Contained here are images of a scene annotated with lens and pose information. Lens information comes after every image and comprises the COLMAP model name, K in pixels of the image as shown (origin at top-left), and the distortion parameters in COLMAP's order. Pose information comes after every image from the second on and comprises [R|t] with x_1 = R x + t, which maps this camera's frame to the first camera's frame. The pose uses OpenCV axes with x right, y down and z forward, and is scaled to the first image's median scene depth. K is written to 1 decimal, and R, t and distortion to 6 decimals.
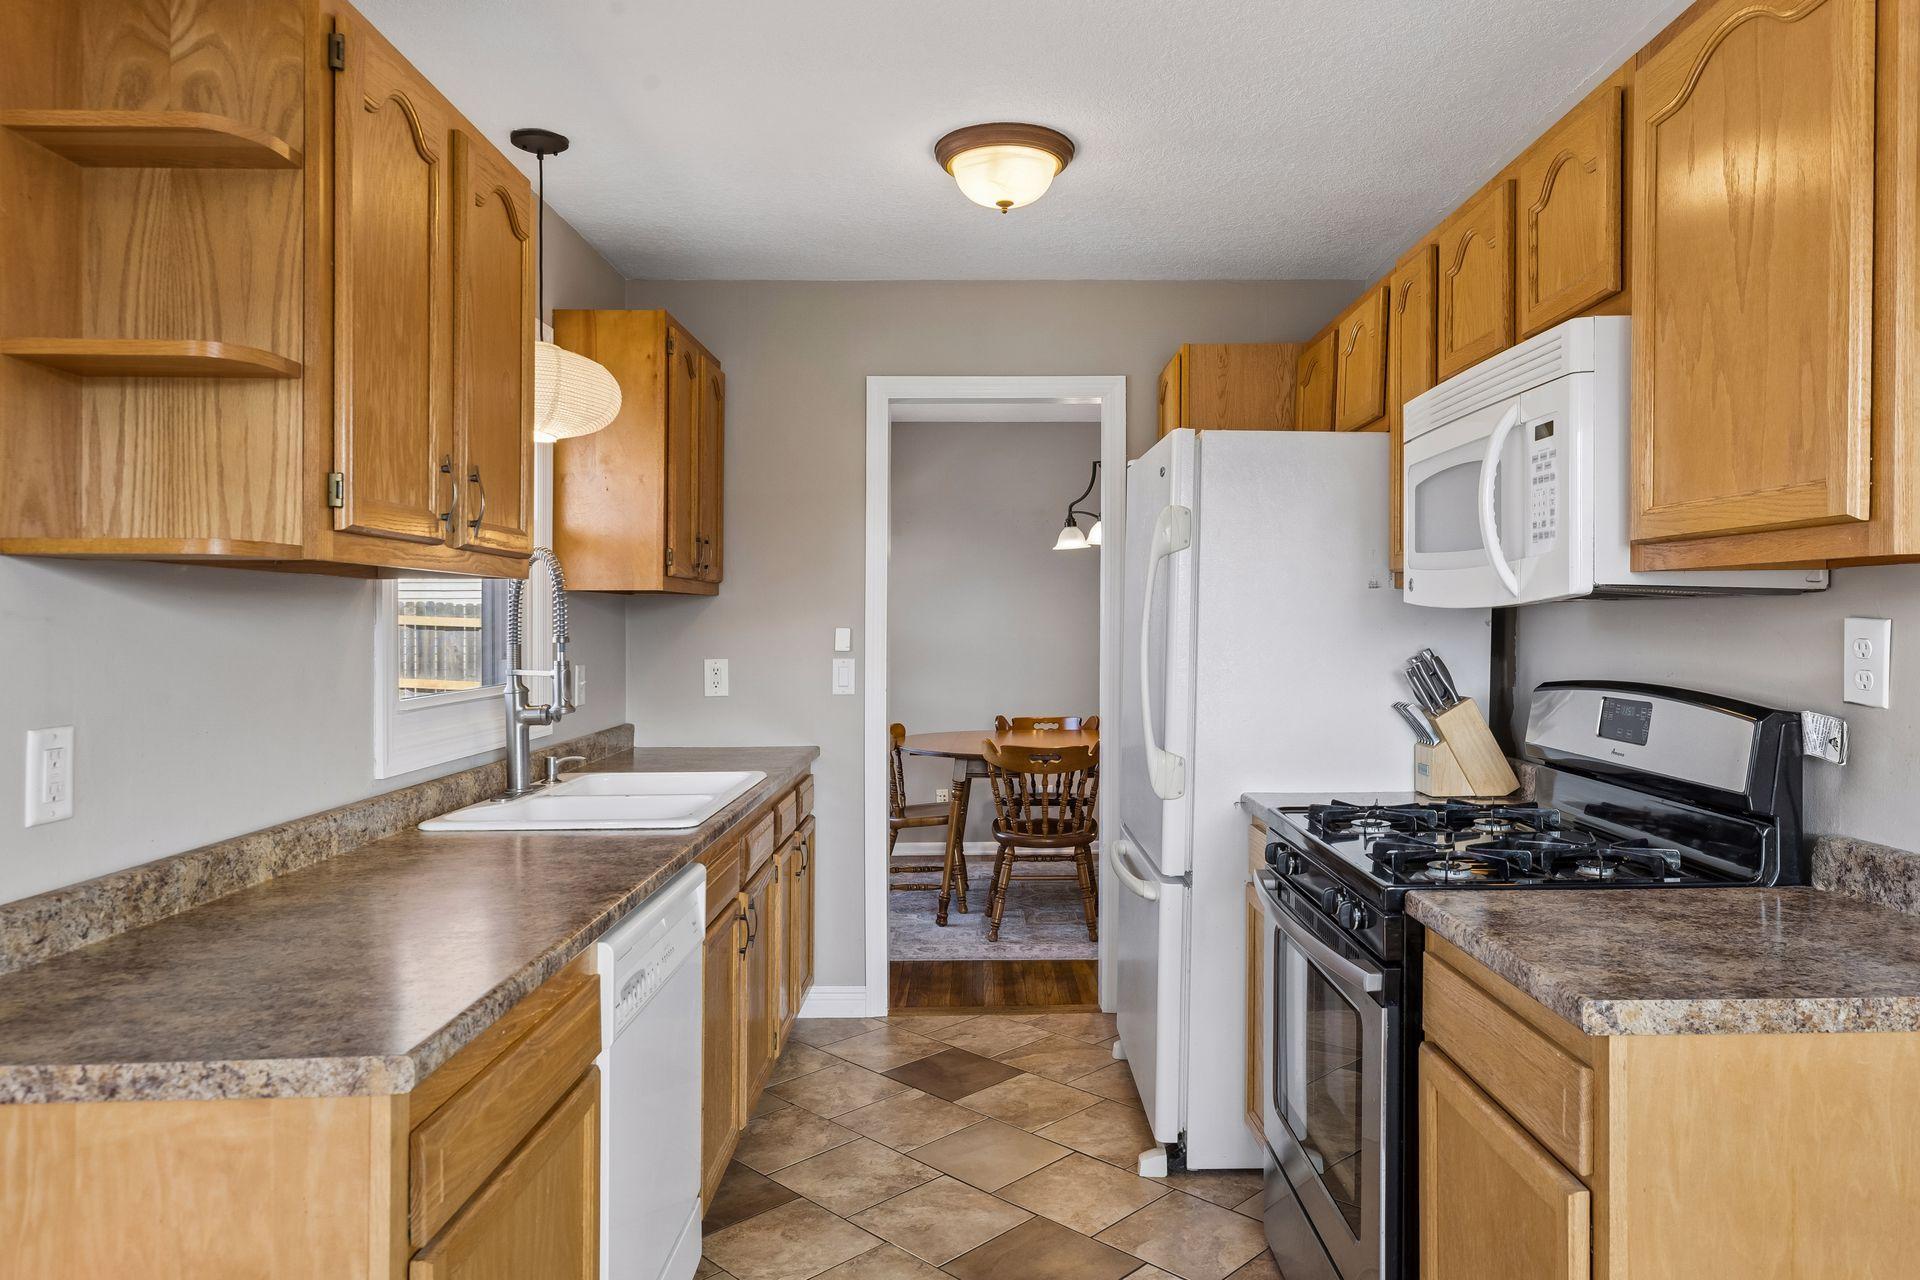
lens RADIAL K [[1245.8, 0, 961.5], [0, 1245.8, 628.0], [0, 0, 1]] dist [0.002545, 0.002731]
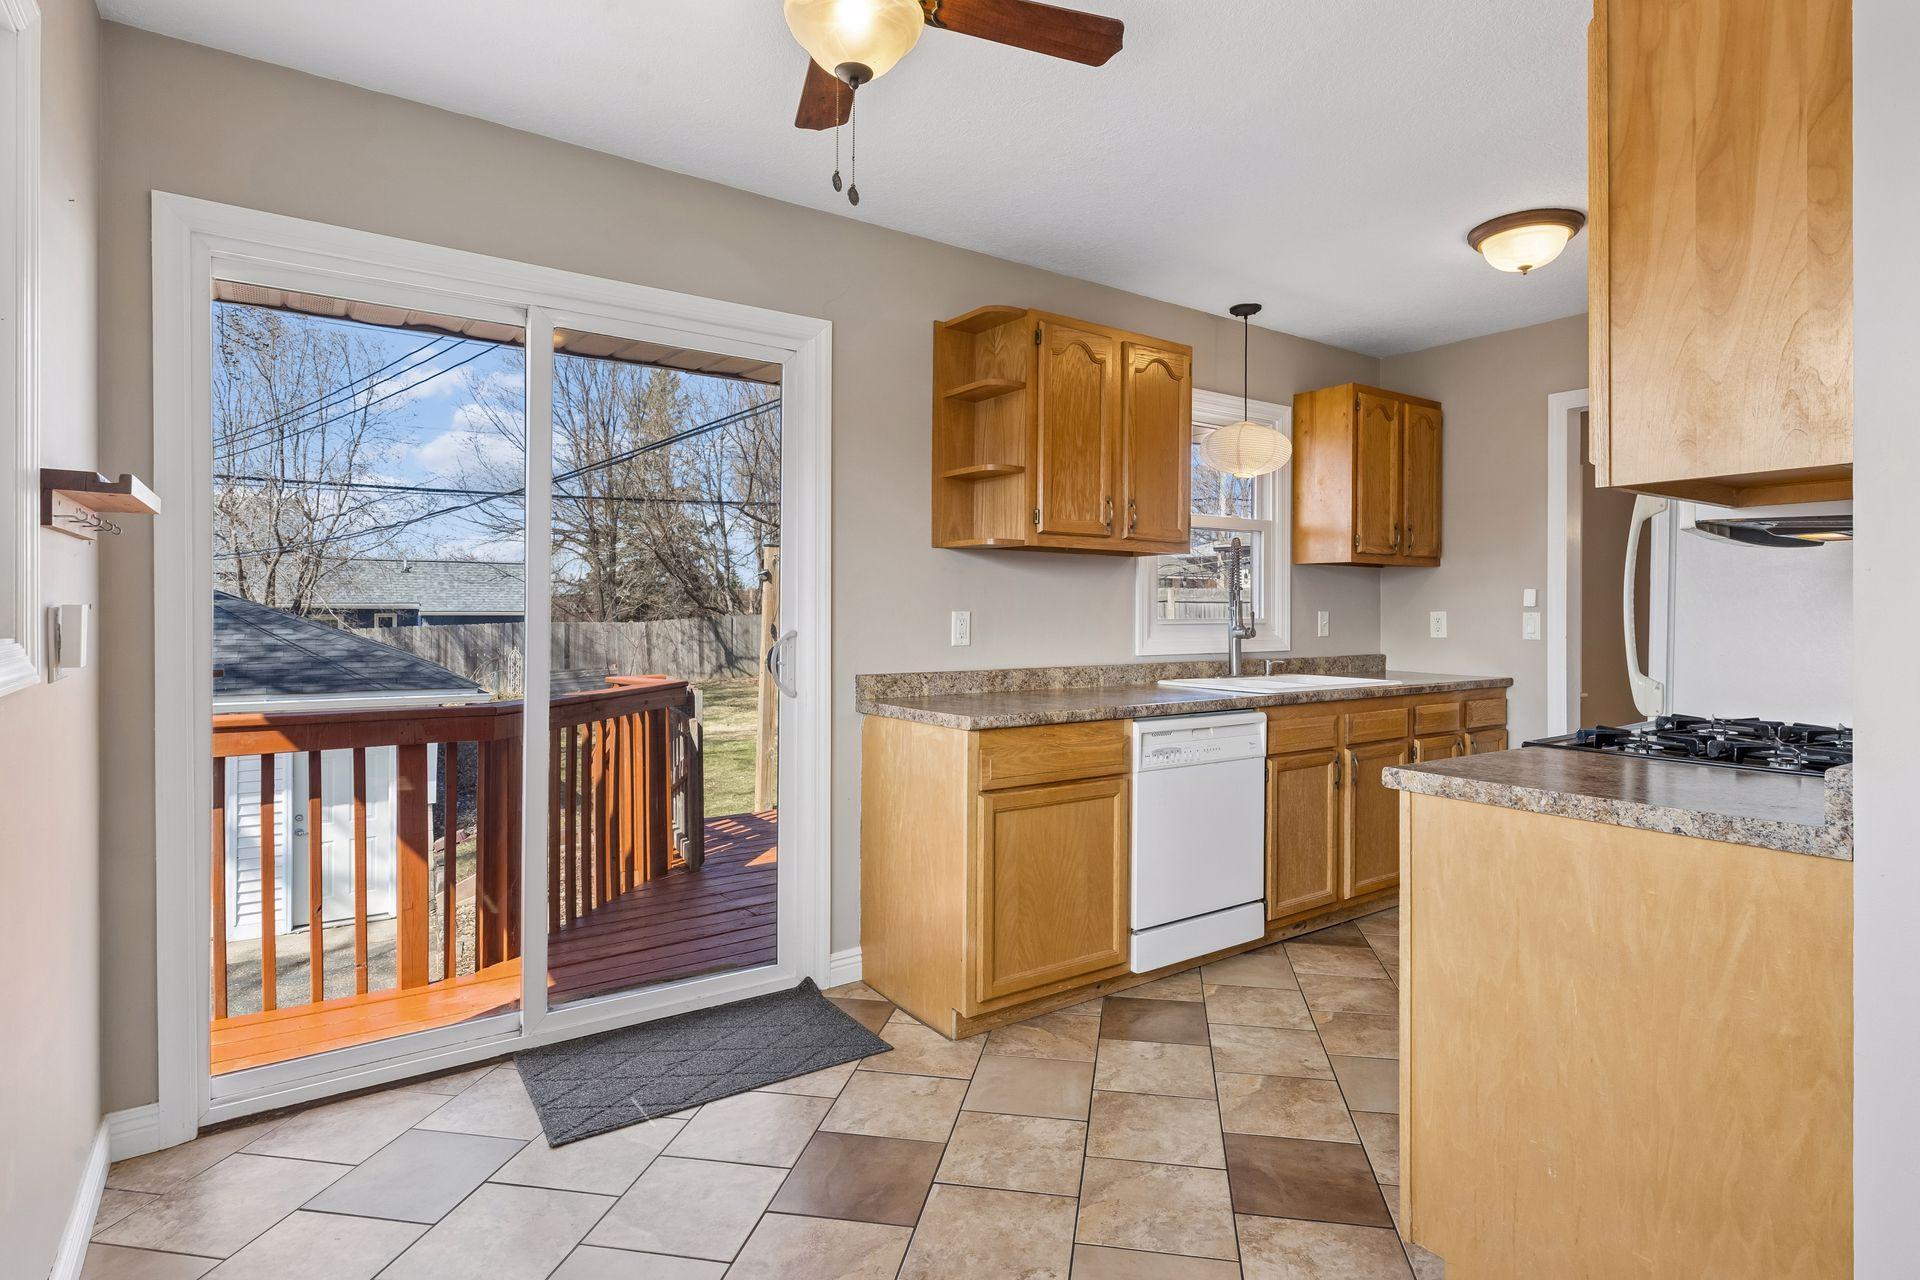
lens RADIAL K [[998.9, 0, 957.7], [0, 998.9, 623.5], [0, 0, 1]] dist [-0.005274, -0.000399]
pose [[0.544086, 0.020004, -0.838791, 1.045563], [-0.016829, 0.999775, 0.012928, 0.074790], [0.838861, 0.007082, 0.544300, -0.185786]]
